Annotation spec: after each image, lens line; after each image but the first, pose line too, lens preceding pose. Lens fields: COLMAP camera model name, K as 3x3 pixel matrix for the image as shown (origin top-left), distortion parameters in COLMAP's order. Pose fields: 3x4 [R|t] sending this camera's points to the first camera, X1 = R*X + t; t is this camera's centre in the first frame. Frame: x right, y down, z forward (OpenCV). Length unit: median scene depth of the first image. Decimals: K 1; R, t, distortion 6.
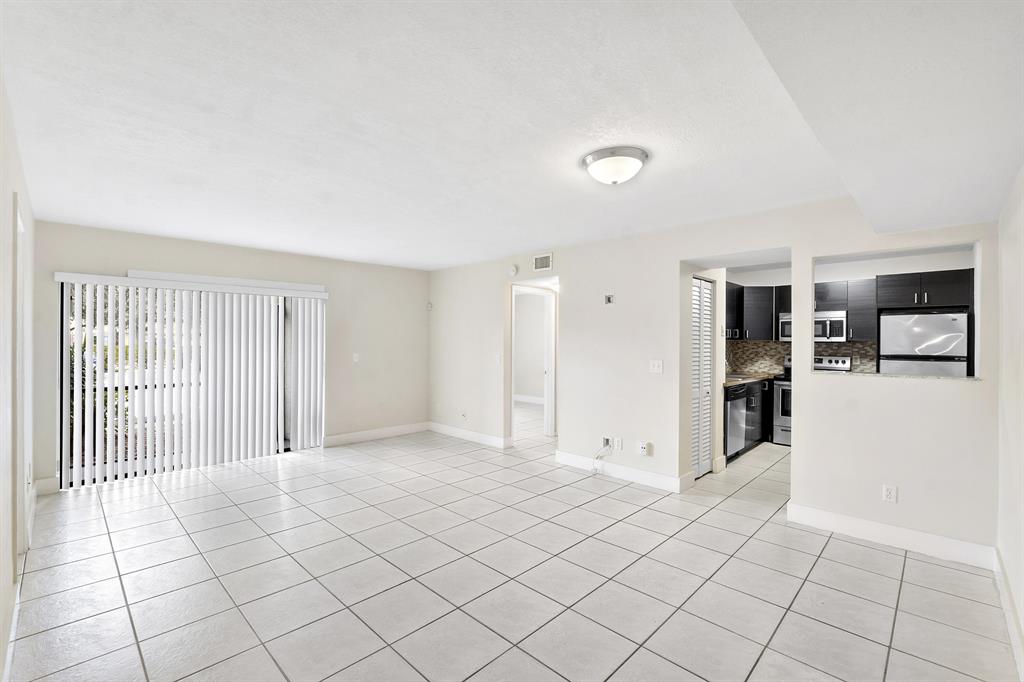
lens RADIAL K [[441.7, 0, 488.7], [0, 441.7, 338.8], [0, 0, 1]] dist [-0.009856, 0.000241]
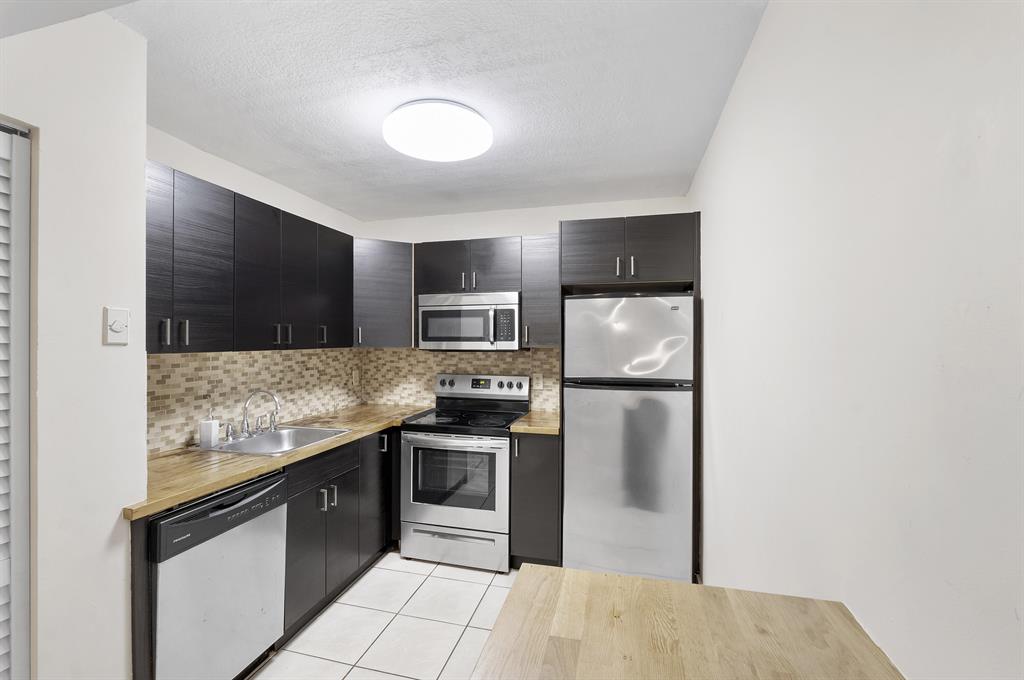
lens RADIAL K [[441.7, 0, 509.6], [0, 441.7, 340.8], [0, 0, 1]] dist [-0.009856, 0.000241]
pose [[0.853381, -0.006101, 0.521252, 0.510881], [0.002250, 0.999965, 0.008020, -0.008641], [-0.521283, -0.005671, 0.853365, 0.533605]]
